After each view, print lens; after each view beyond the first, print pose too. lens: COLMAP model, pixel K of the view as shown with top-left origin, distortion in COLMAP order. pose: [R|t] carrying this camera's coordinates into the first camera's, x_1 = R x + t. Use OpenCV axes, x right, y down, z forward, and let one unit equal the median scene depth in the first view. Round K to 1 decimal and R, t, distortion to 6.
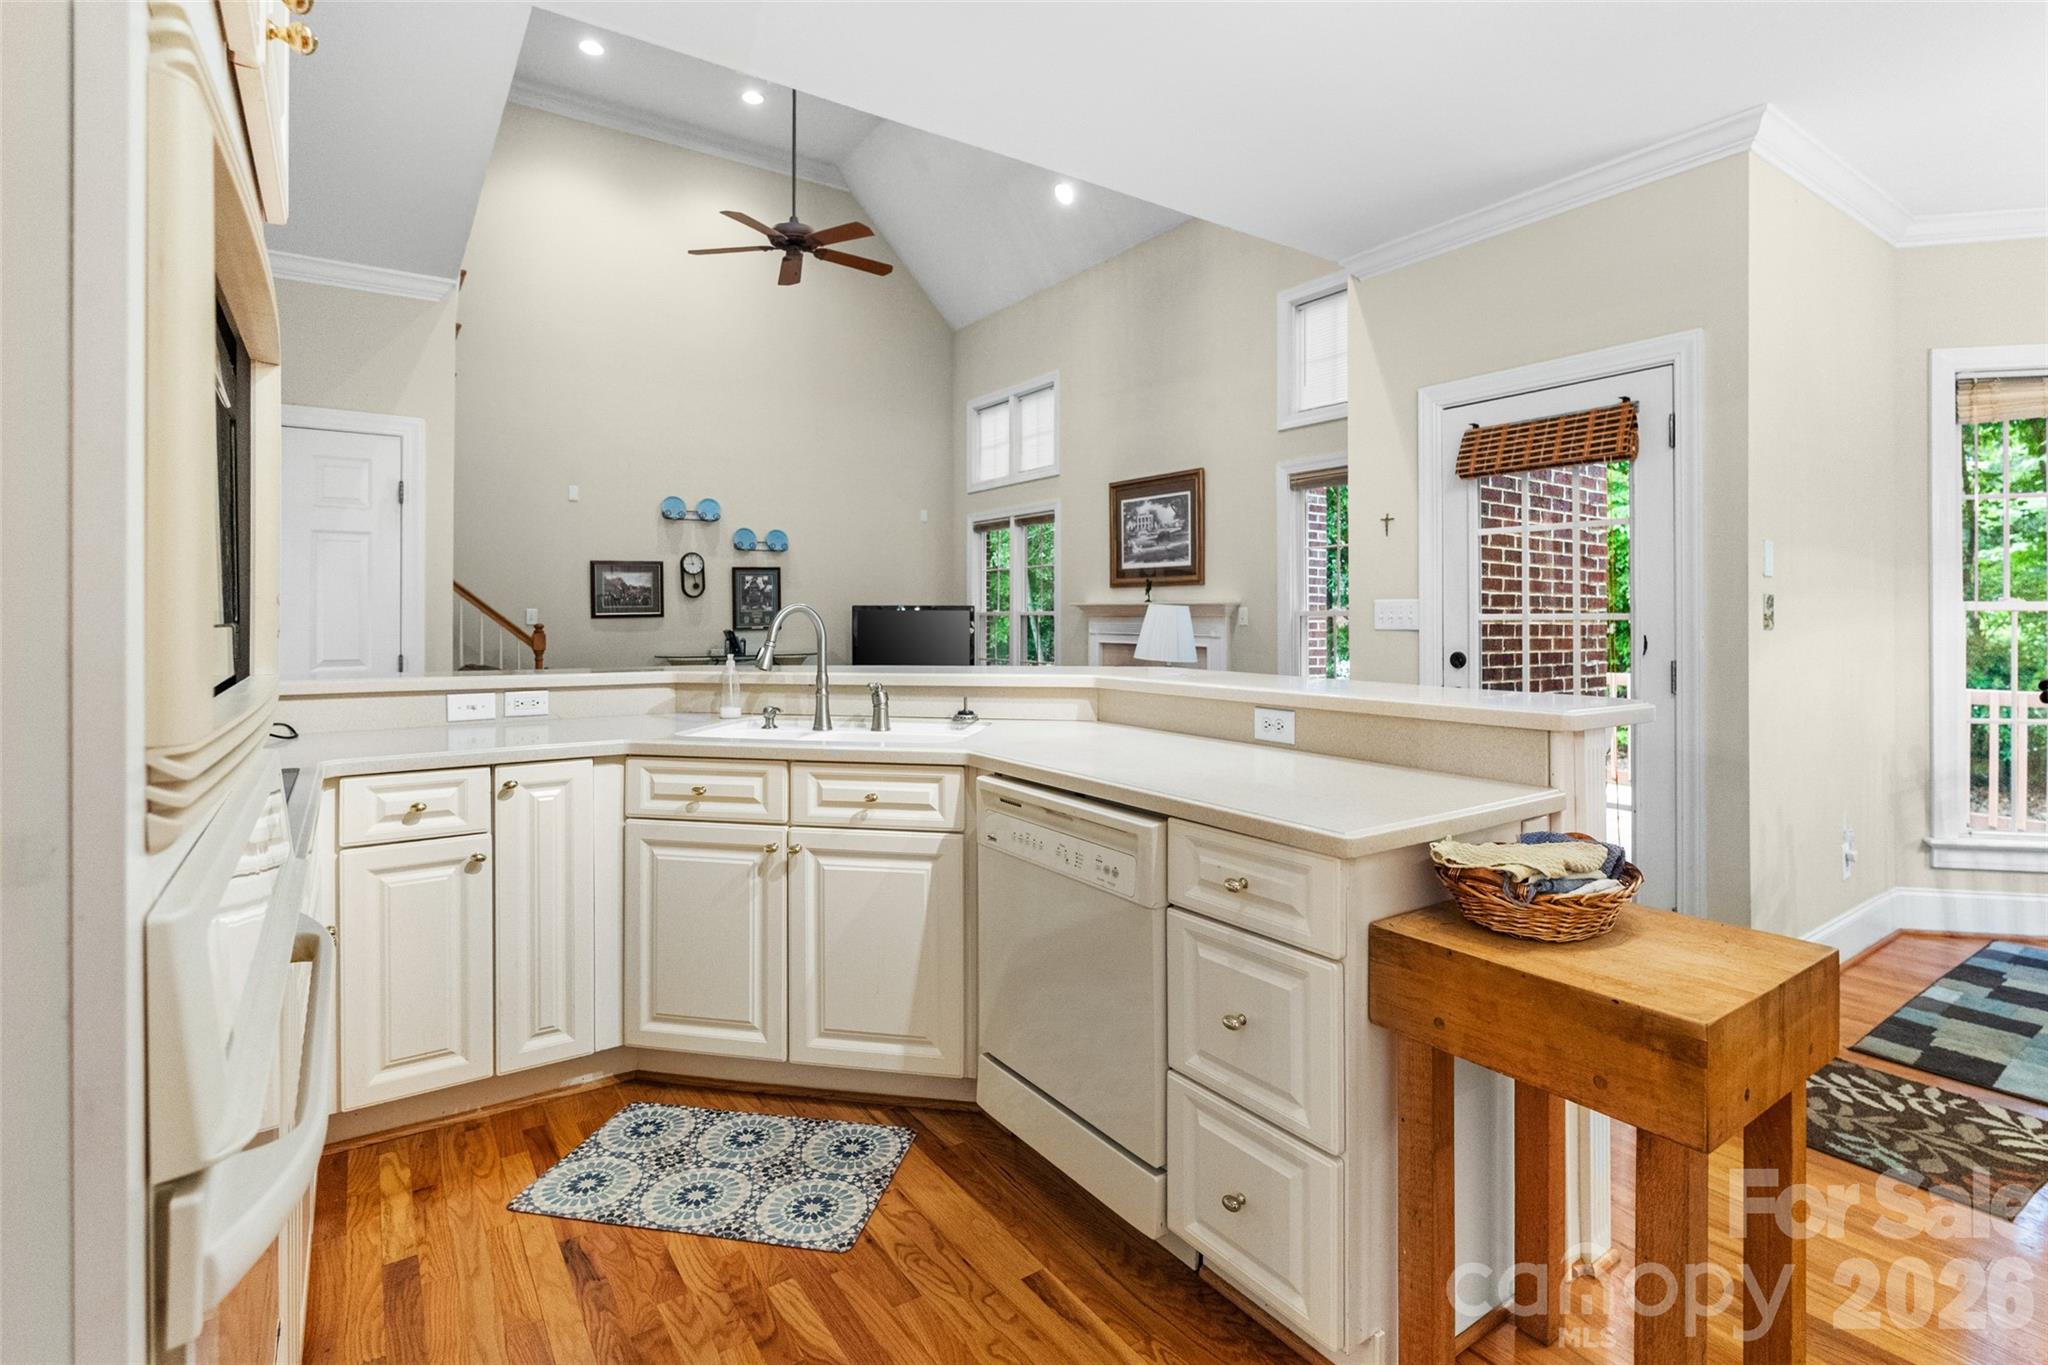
lens RADIAL K [[968.8, 0, 1031.5], [0, 968.8, 614.0], [0, 0, 1]] dist [-0.007031, -0.000147]
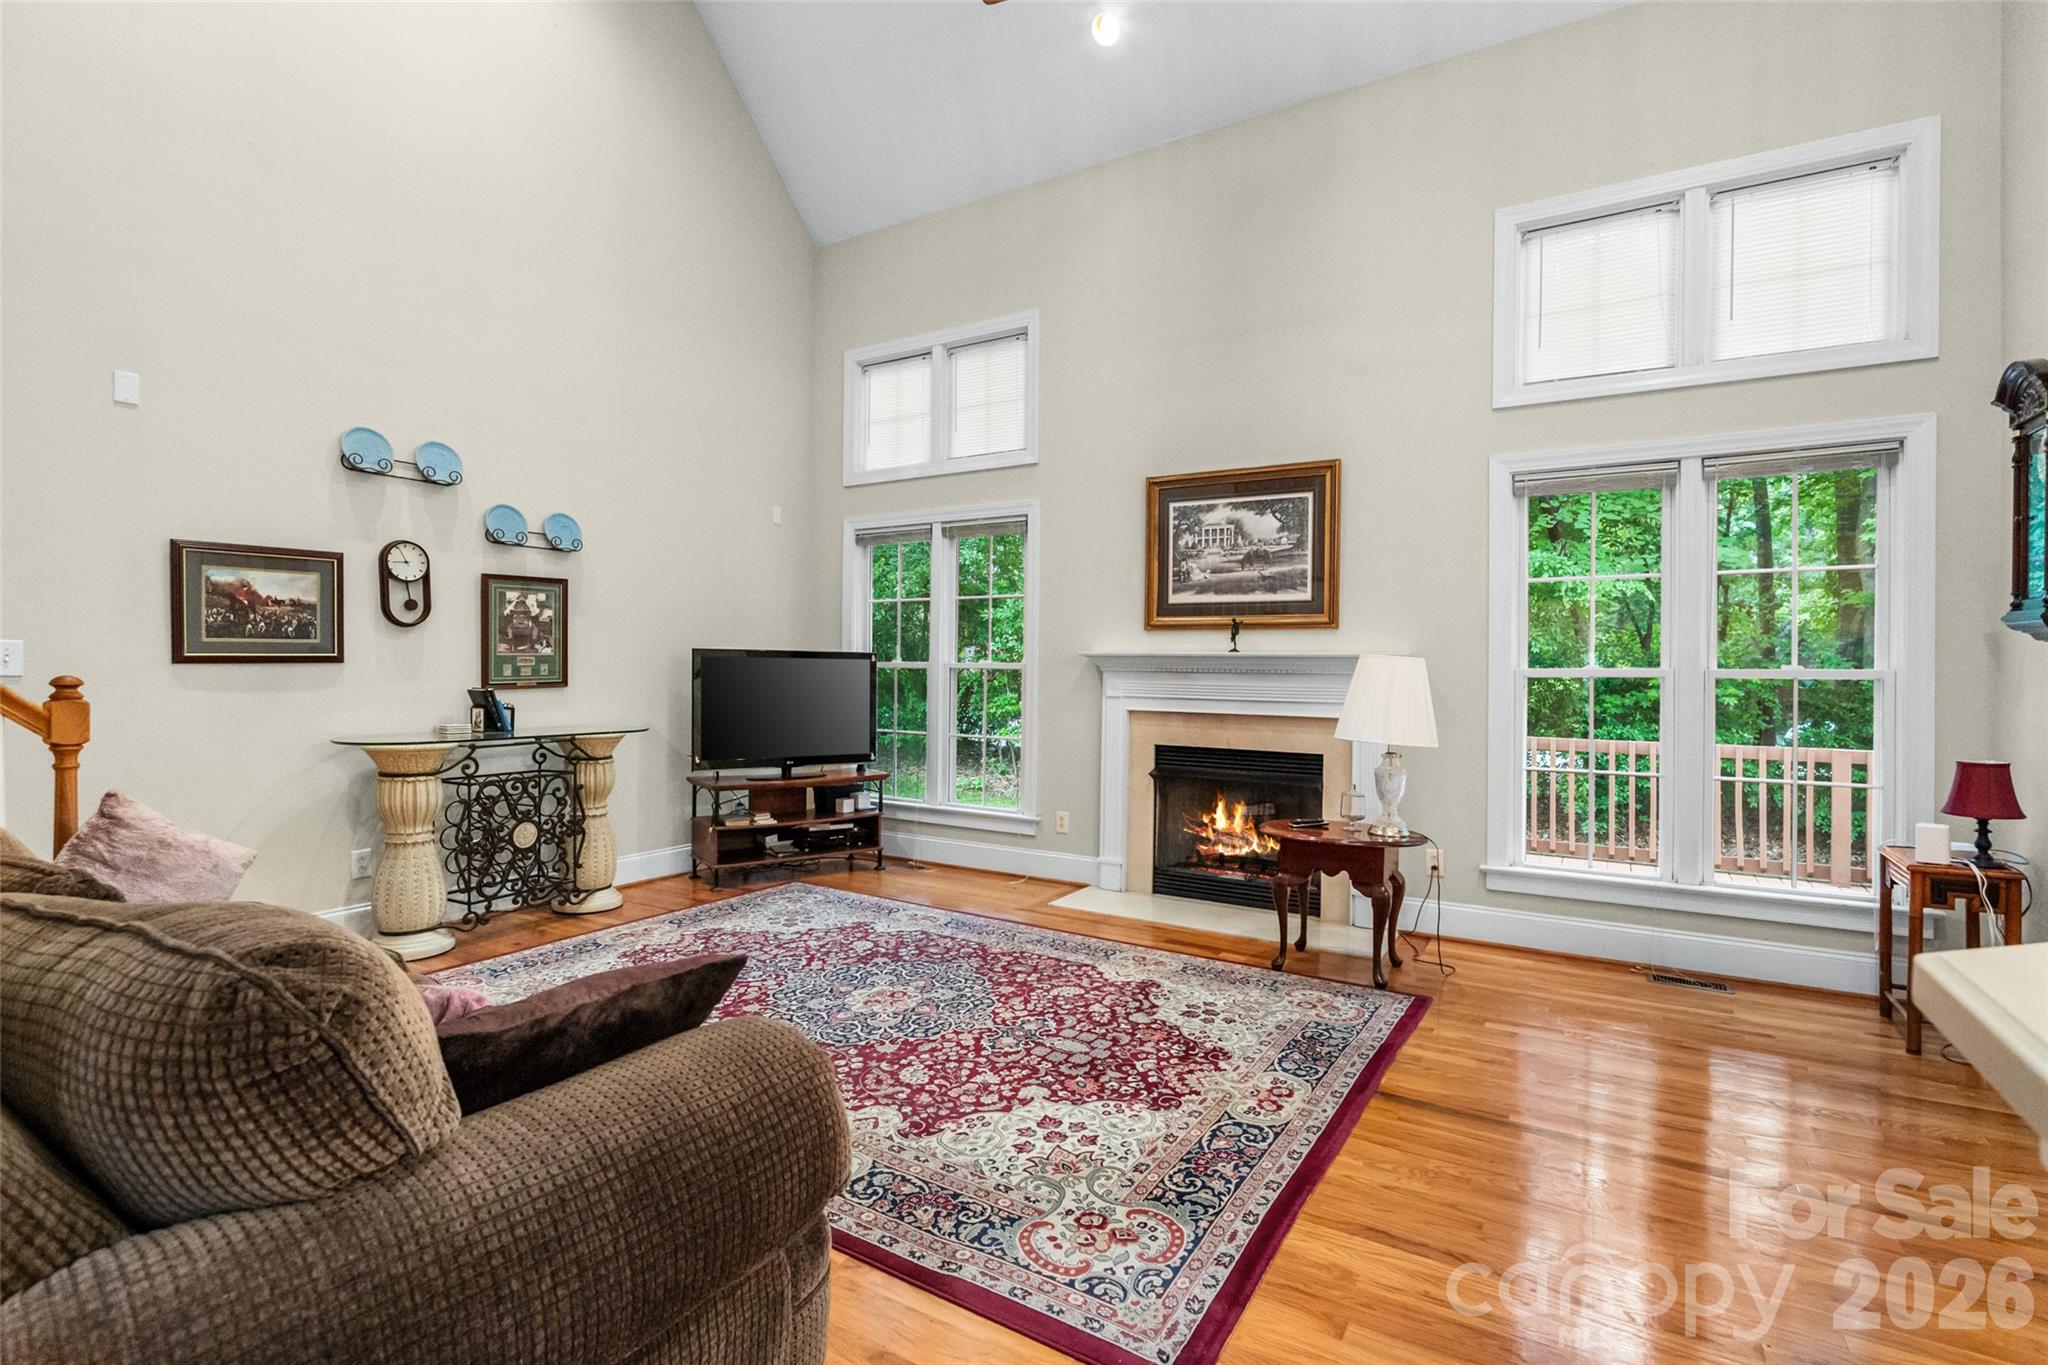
lens RADIAL K [[942.4, 0, 1031.3], [0, 942.4, 673.9], [0, 0, 1]] dist [-0.001880, -0.000200]
pose [[0.913660, 0.010564, 0.406341, -0.248169], [-0.013779, 0.999893, 0.004989, 0.001616], [-0.406245, -0.010157, 0.913708, 0.397673]]
